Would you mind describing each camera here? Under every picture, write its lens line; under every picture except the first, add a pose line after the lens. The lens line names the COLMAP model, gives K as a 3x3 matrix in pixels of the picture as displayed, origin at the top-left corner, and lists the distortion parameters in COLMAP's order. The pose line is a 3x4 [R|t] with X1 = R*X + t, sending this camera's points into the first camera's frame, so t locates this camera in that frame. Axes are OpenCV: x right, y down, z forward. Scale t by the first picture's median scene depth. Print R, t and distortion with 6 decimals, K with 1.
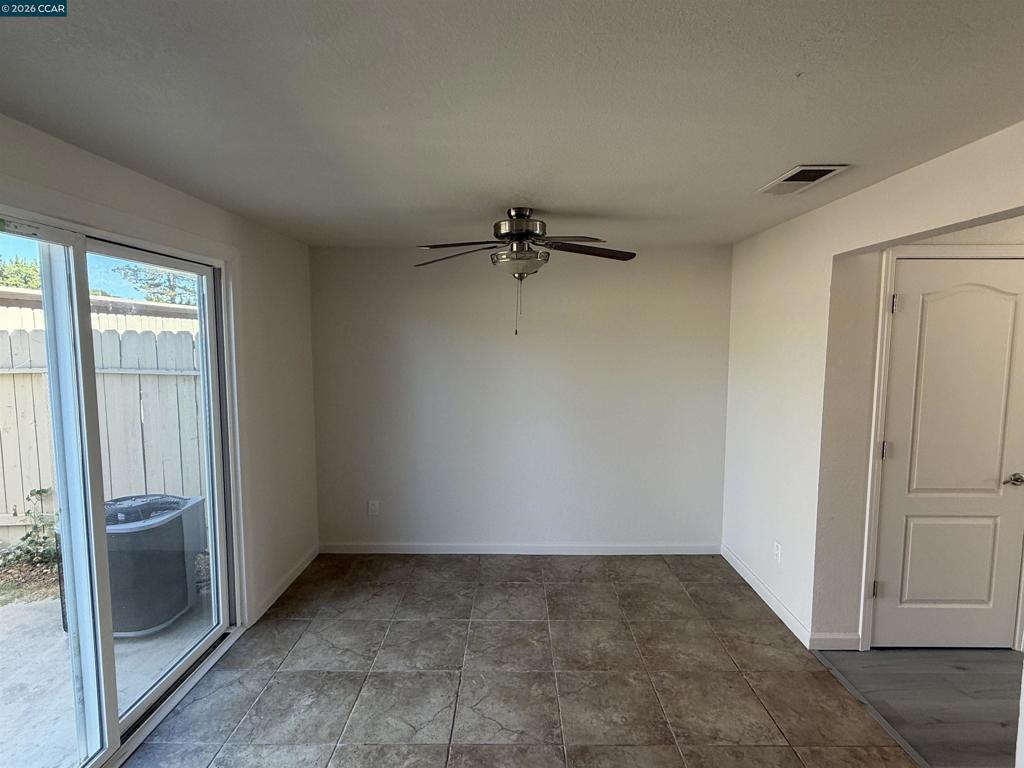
lens RADIAL K [[508.9, 0, 509.4], [0, 508.9, 385.0], [0, 0, 1]] dist [0.002880, -0.000915]
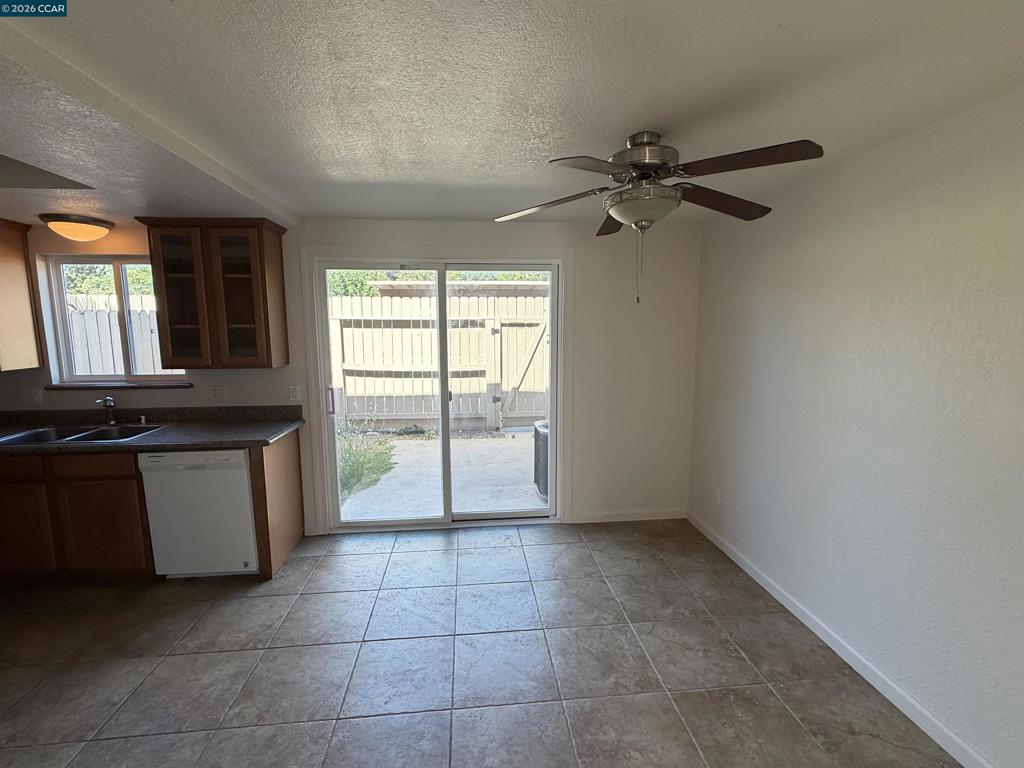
lens RADIAL K [[466.1, 0, 511.7], [0, 466.1, 384.7], [0, 0, 1]] dist [0.001901, 0.000345]
pose [[0.107637, 0.131567, -0.985446, 0.639696], [-0.083086, 0.988928, 0.122956, -0.039225], [0.990712, 0.068642, 0.117376, 0.649760]]
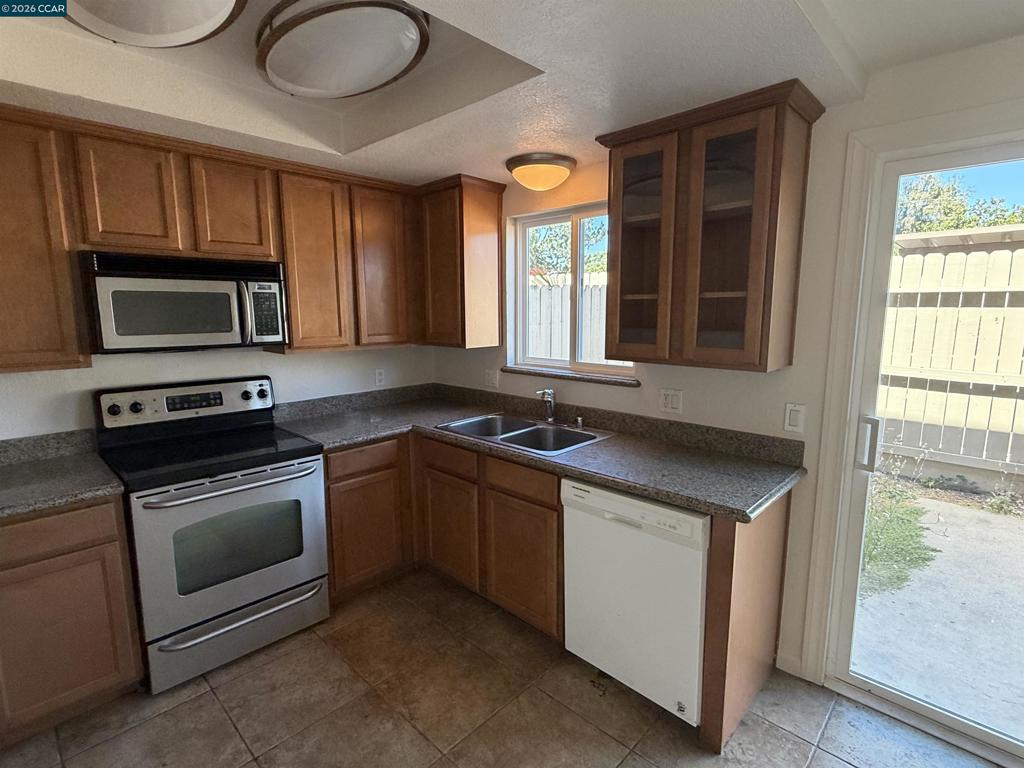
lens RADIAL K [[508.9, 0, 510.0], [0, 508.9, 385.0], [0, 0, 1]] dist [0.002880, -0.000915]
pose [[-0.685569, 0.112956, -0.719191, 0.208667], [-0.057442, 0.976417, 0.208113, 0.001592], [0.725738, 0.183988, -0.662913, 0.426393]]
